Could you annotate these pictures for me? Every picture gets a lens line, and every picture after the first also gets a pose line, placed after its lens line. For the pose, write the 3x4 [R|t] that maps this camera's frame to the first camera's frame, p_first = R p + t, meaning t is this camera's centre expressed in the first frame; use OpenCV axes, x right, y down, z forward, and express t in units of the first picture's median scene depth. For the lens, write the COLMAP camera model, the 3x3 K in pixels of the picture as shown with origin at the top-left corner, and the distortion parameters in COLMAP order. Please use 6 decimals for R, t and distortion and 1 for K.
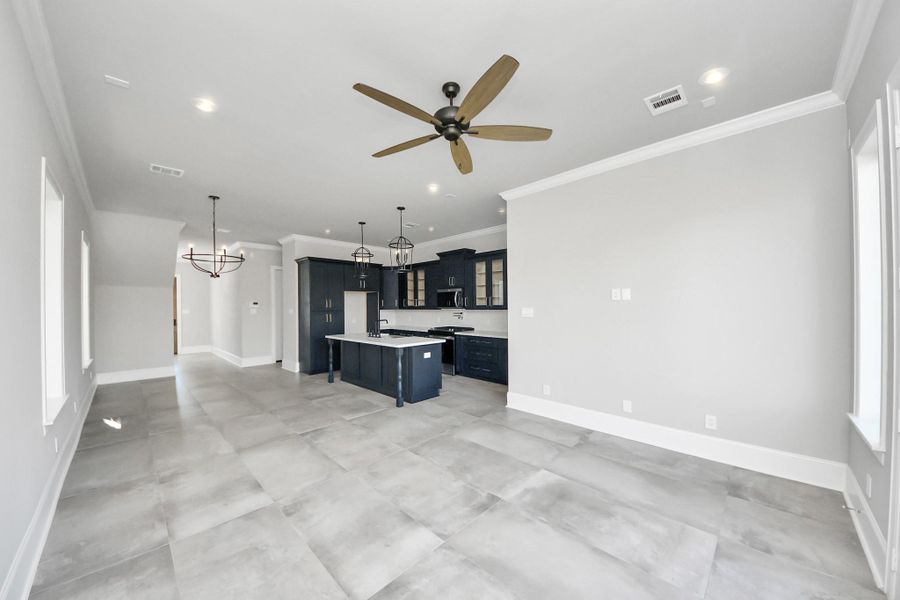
lens RADIAL K [[323.0, 0, 451.3], [0, 323.0, 305.8], [0, 0, 1]] dist [0.047327, -0.021897]
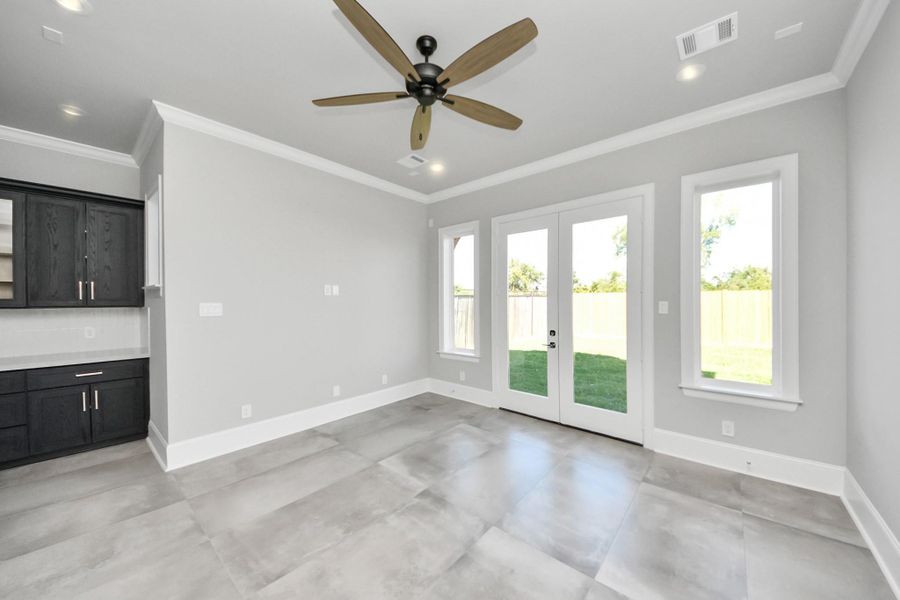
lens RADIAL K [[324.5, 0, 445.0], [0, 324.5, 302.8], [0, 0, 1]] dist [0.062886, -0.022105]
pose [[-0.056968, 0.006136, 0.998357, -0.638270], [0.005445, 0.999968, -0.005835, 0.016775], [-0.998361, 0.005103, -0.057000, 0.734259]]
